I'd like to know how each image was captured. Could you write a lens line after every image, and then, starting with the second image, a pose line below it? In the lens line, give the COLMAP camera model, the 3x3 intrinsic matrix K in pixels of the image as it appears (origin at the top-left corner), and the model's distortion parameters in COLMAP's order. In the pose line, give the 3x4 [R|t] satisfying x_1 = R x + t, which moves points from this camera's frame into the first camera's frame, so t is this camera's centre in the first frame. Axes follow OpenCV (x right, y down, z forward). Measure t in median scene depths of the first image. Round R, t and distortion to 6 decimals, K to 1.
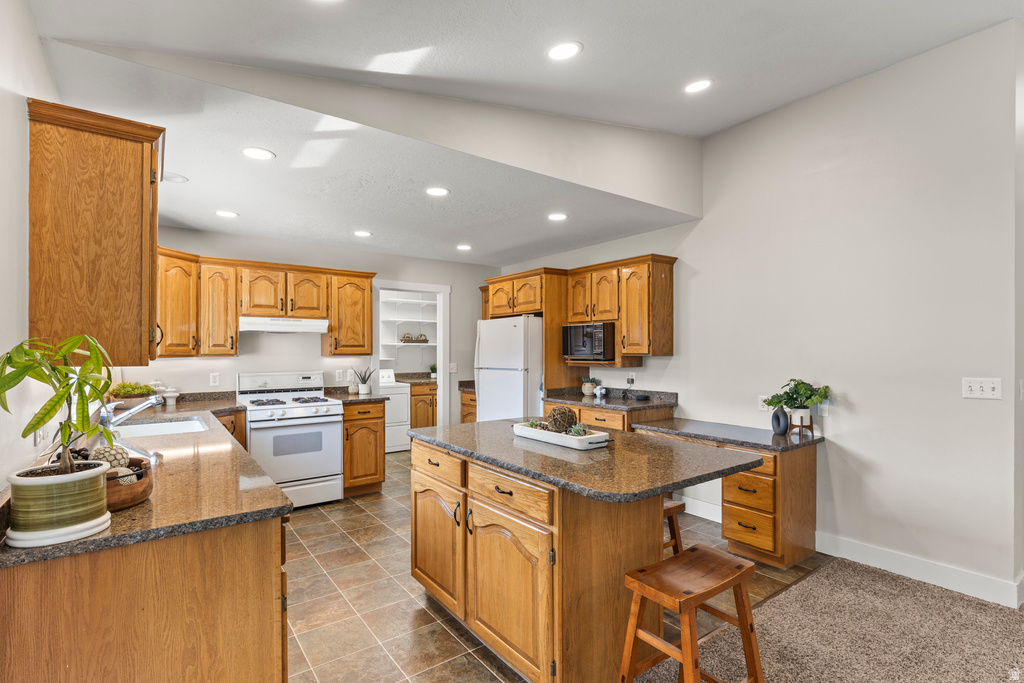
lens RADIAL K [[488.1, 0, 519.4], [0, 488.1, 349.9], [0, 0, 1]] dist [-0.000761, -0.000432]
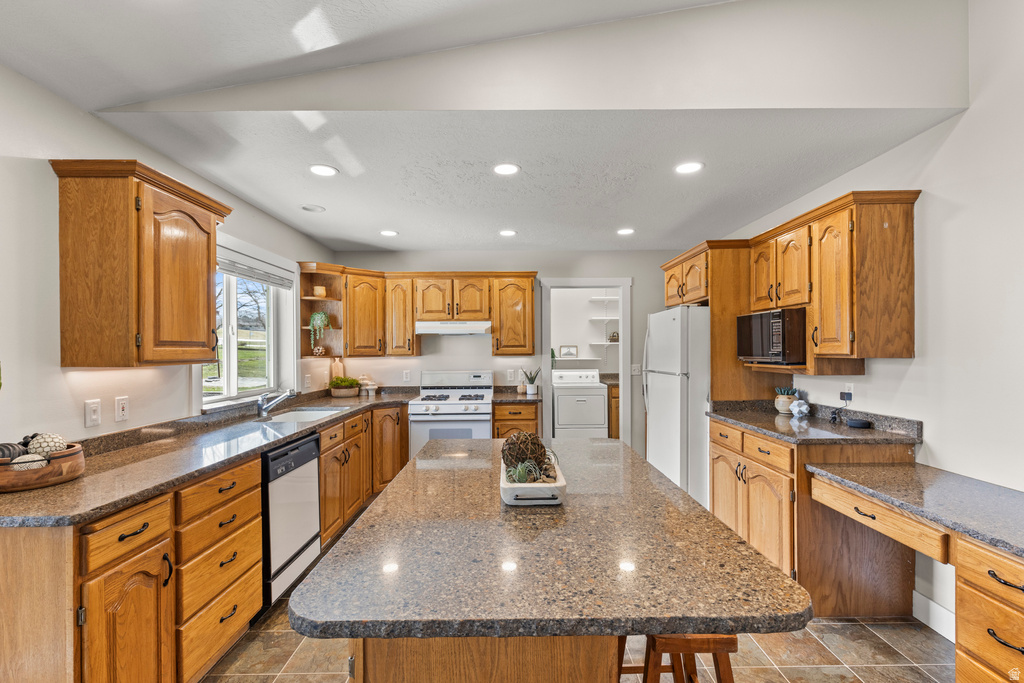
lens RADIAL K [[461.6, 0, 517.0], [0, 461.6, 351.4], [0, 0, 1]] dist [-0.000814, -0.000568]
pose [[0.805927, -0.002764, -0.592009, 0.249686], [0.006324, 0.999972, 0.003940, -0.001101], [0.591981, -0.006919, 0.805922, 0.257163]]
